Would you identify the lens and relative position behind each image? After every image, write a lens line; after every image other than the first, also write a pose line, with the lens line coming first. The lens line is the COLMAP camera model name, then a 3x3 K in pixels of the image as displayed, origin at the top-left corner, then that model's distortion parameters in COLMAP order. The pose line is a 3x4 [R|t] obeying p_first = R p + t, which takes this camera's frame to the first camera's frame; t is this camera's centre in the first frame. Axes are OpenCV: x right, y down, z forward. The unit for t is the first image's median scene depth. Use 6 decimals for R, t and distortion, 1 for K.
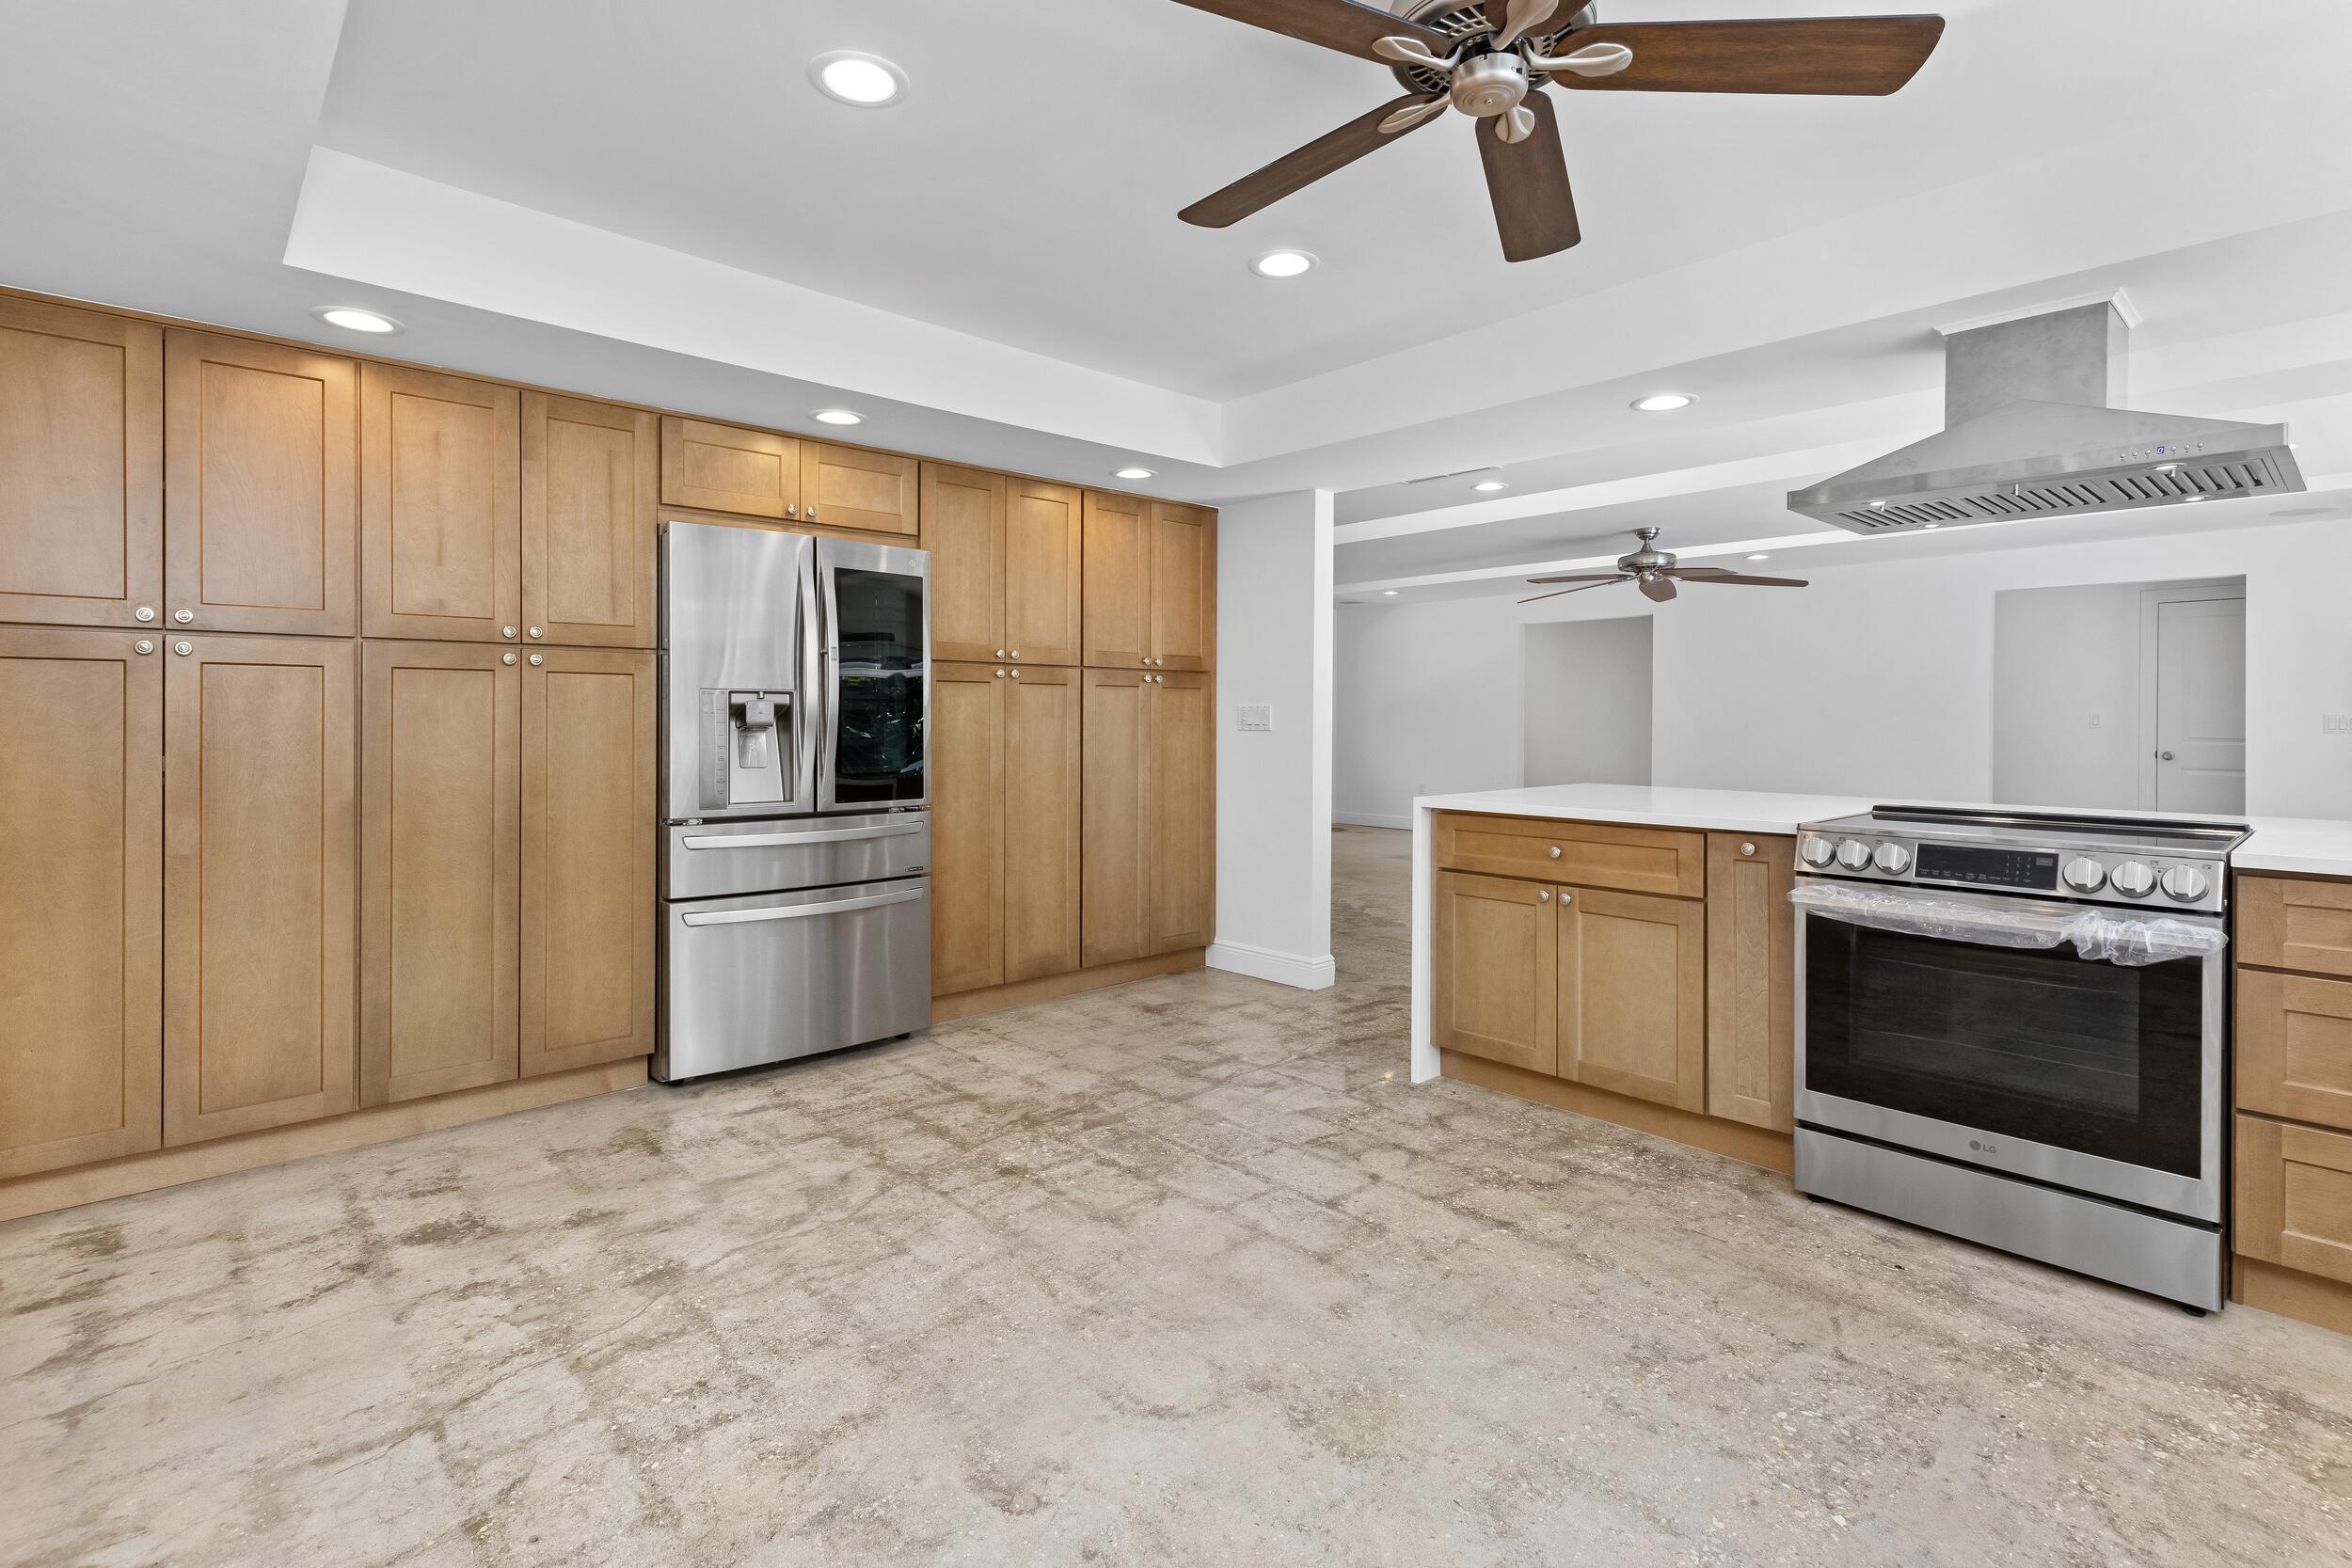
lens RADIAL K [[1110.5, 0, 1167.1], [0, 1110.5, 743.8], [0, 0, 1]] dist [0.004406, -0.000038]
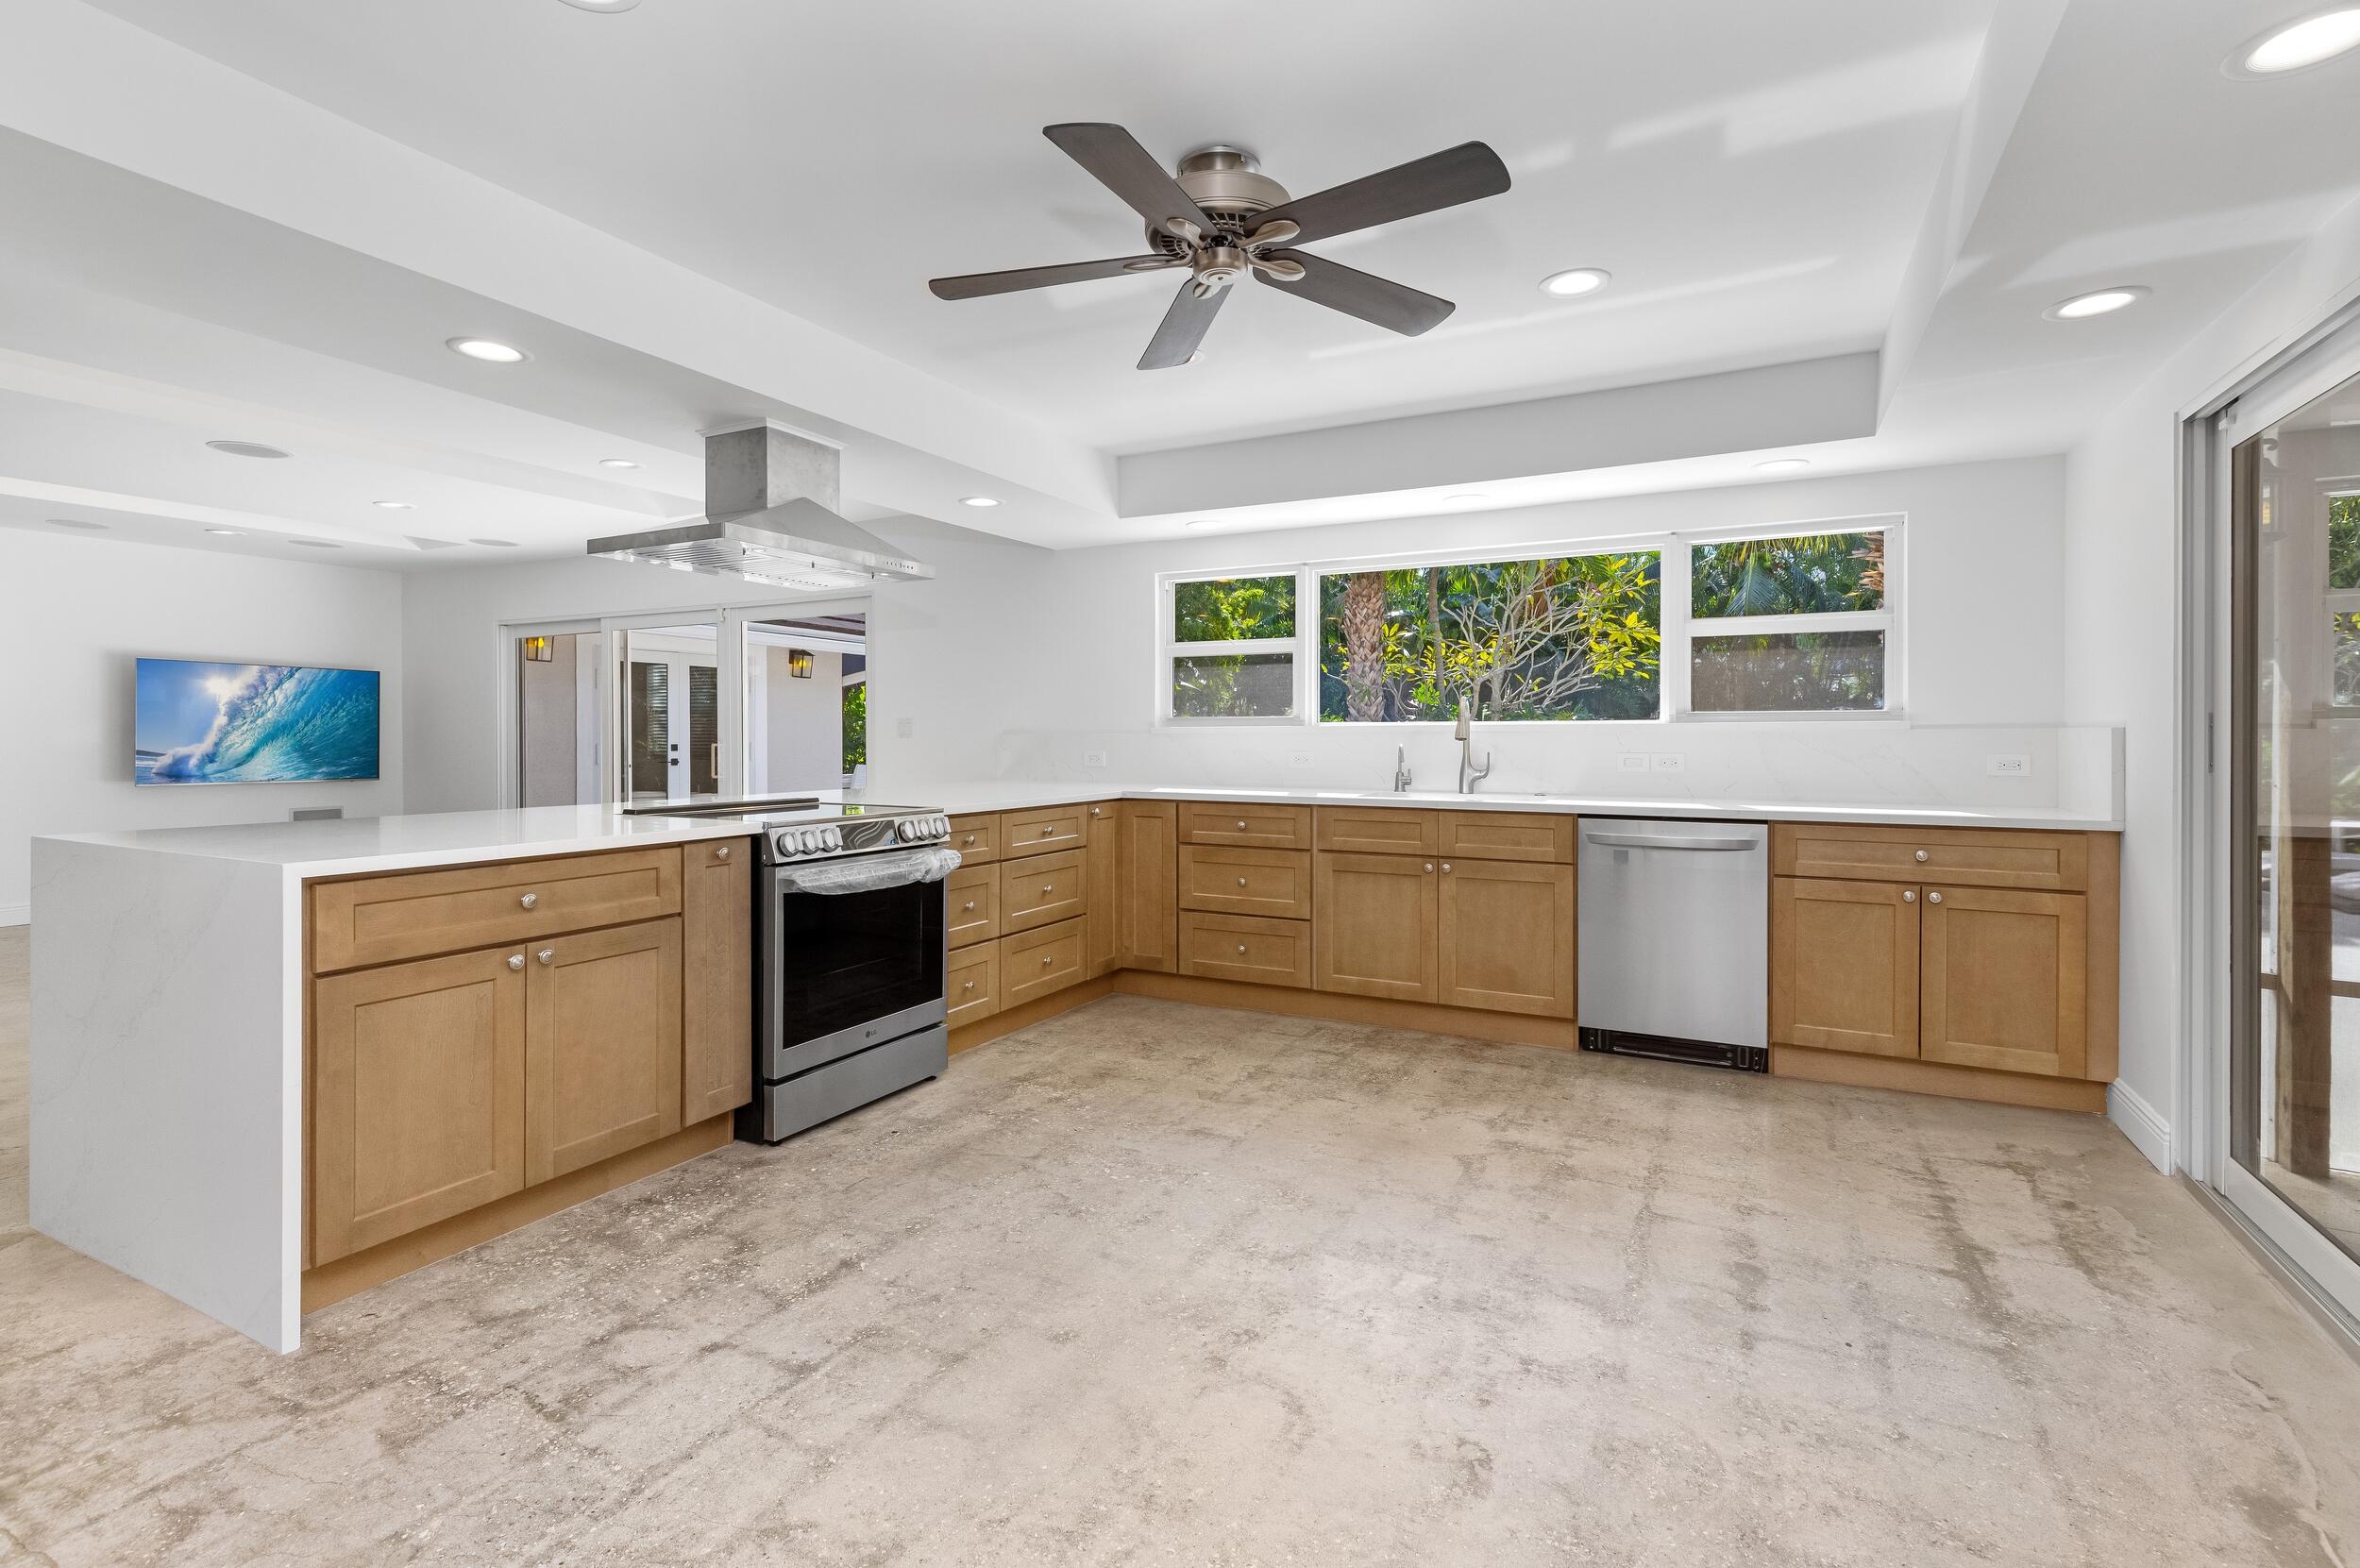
lens RADIAL K [[1096.8, 0, 1166.9], [0, 1096.8, 735.2], [0, 0, 1]] dist [0.005217, 0.000444]
pose [[-0.346379, -0.004978, 0.938082, -0.575669], [0.017923, 0.999768, 0.011923, -0.021834], [-0.937923, 0.020943, -0.346209, 0.912930]]
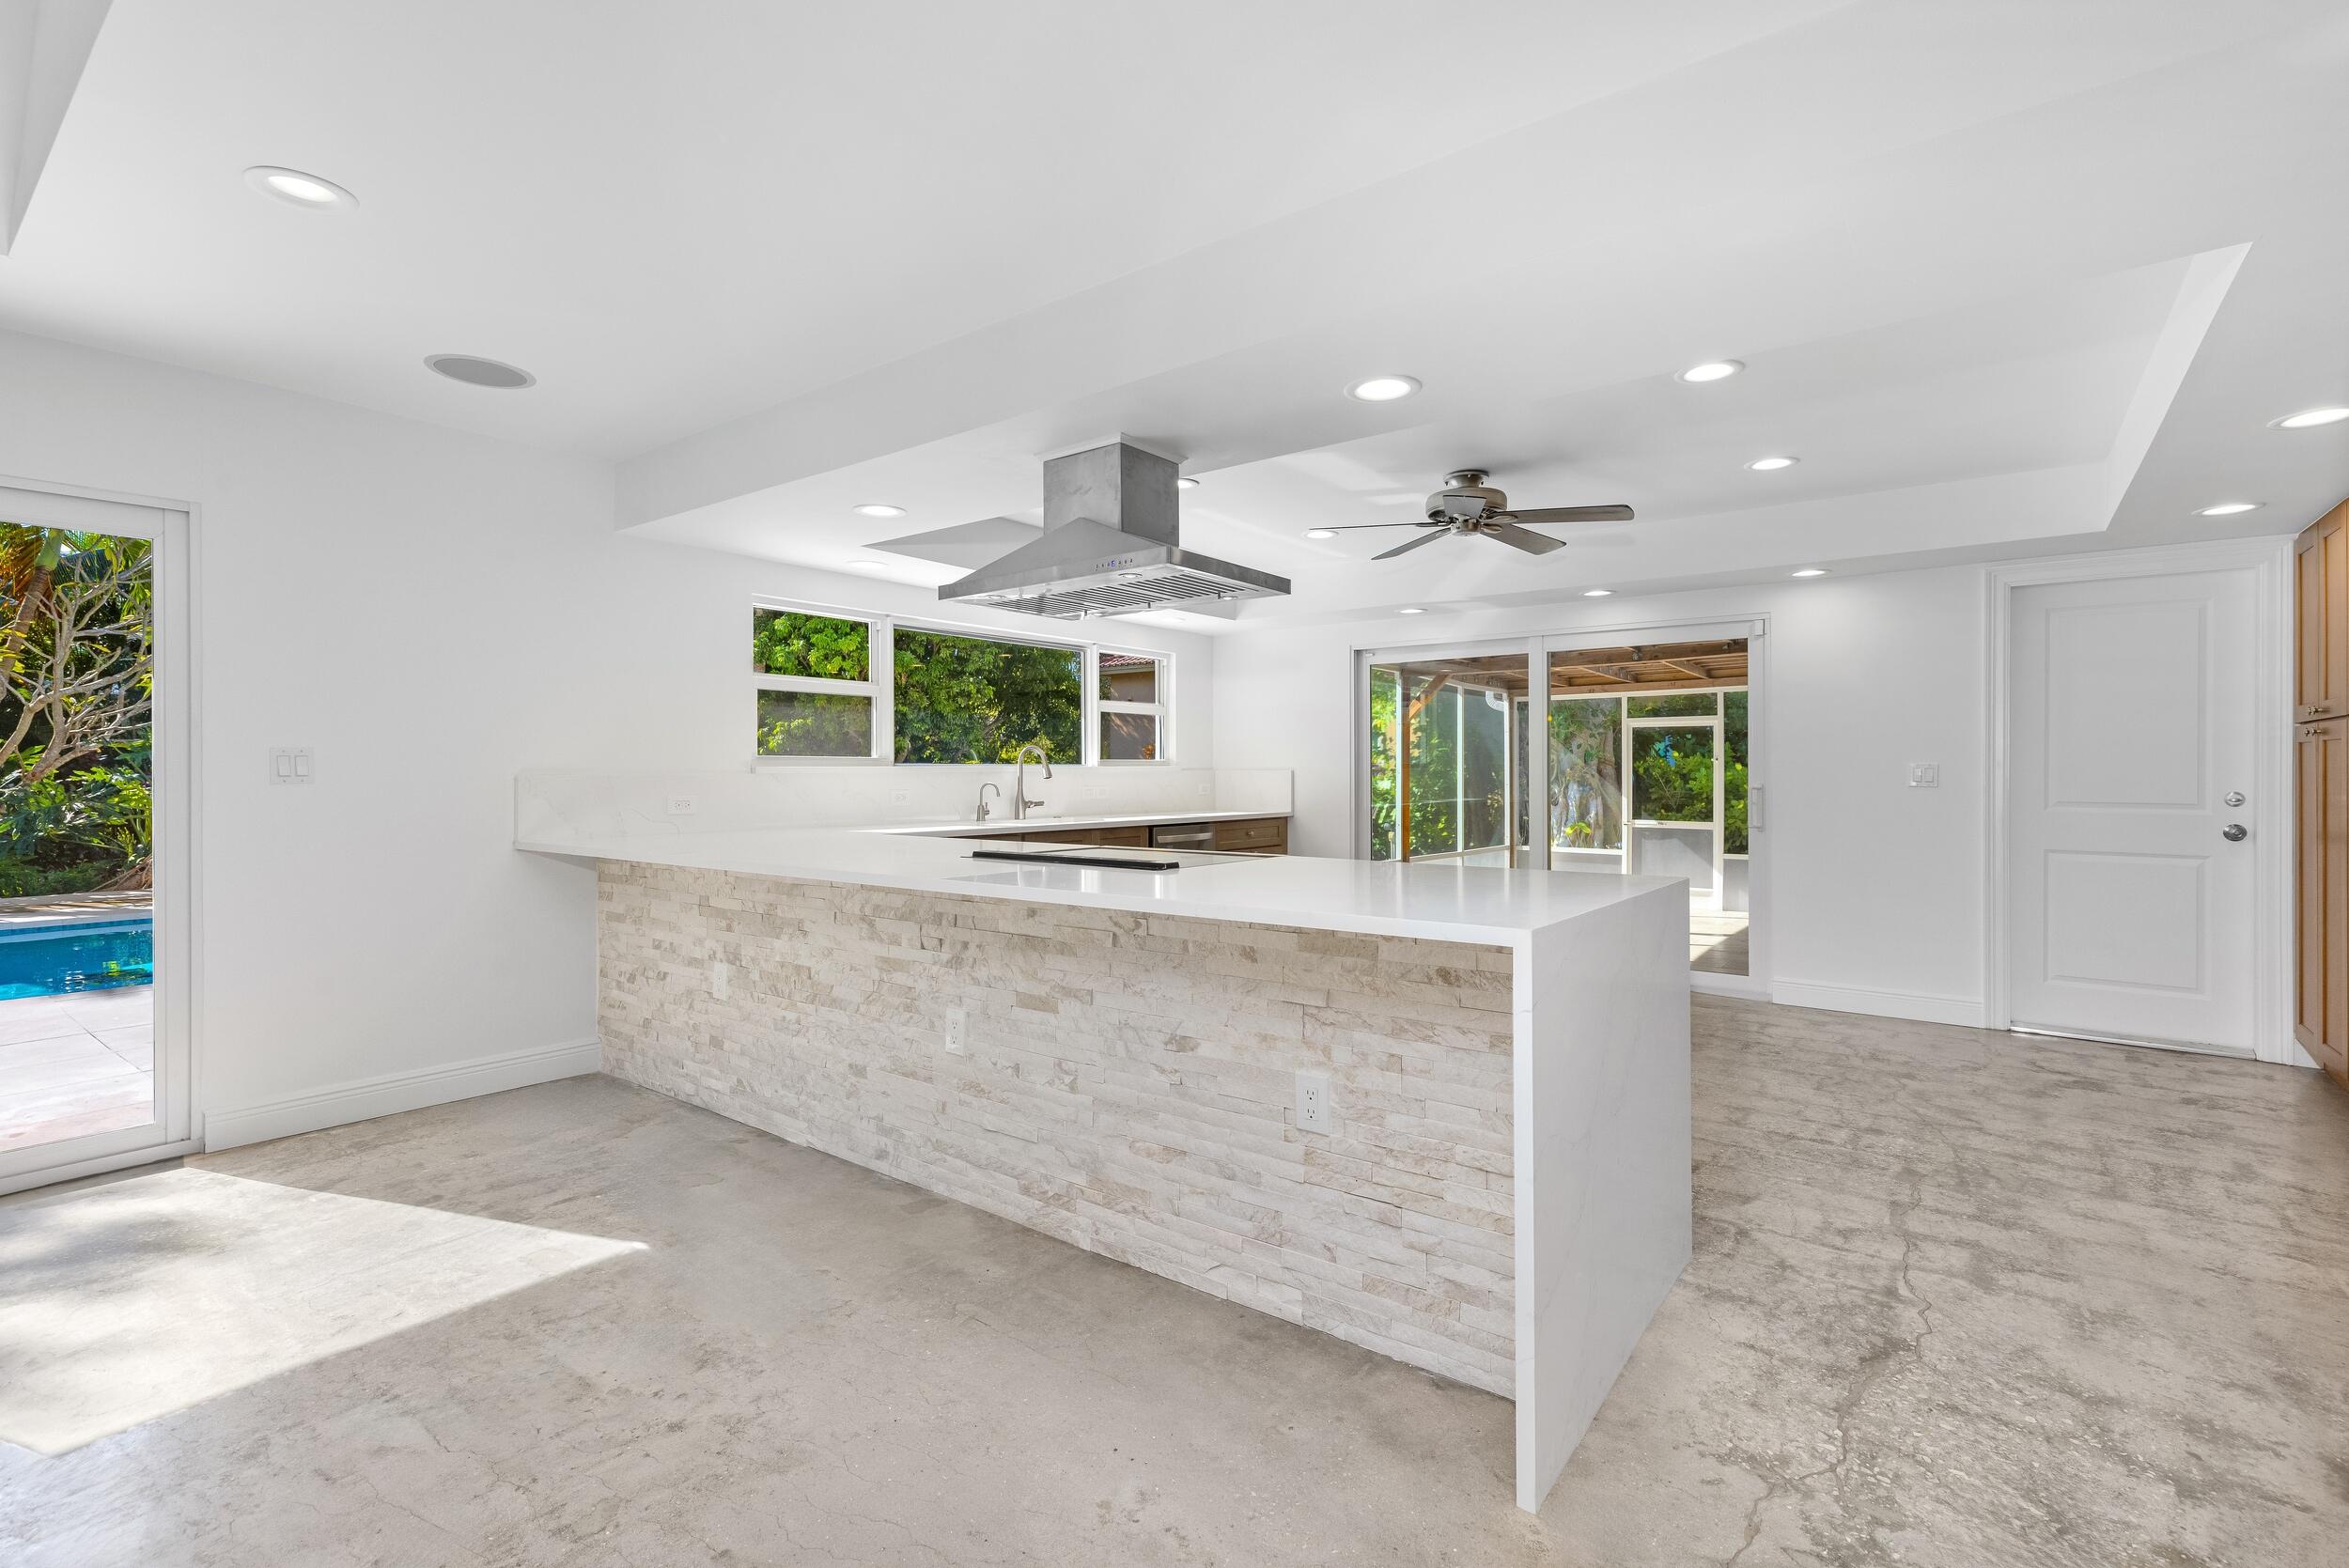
lens RADIAL K [[1063.9, 0, 1173.5], [0, 1063.9, 769.2], [0, 0, 1]] dist [0.006025, -0.000167]
pose [[-0.982761, -0.003915, -0.184837, 0.842053], [-0.007300, 0.999818, 0.017634, -0.043094], [0.184734, 0.018679, -0.982611, 1.971775]]
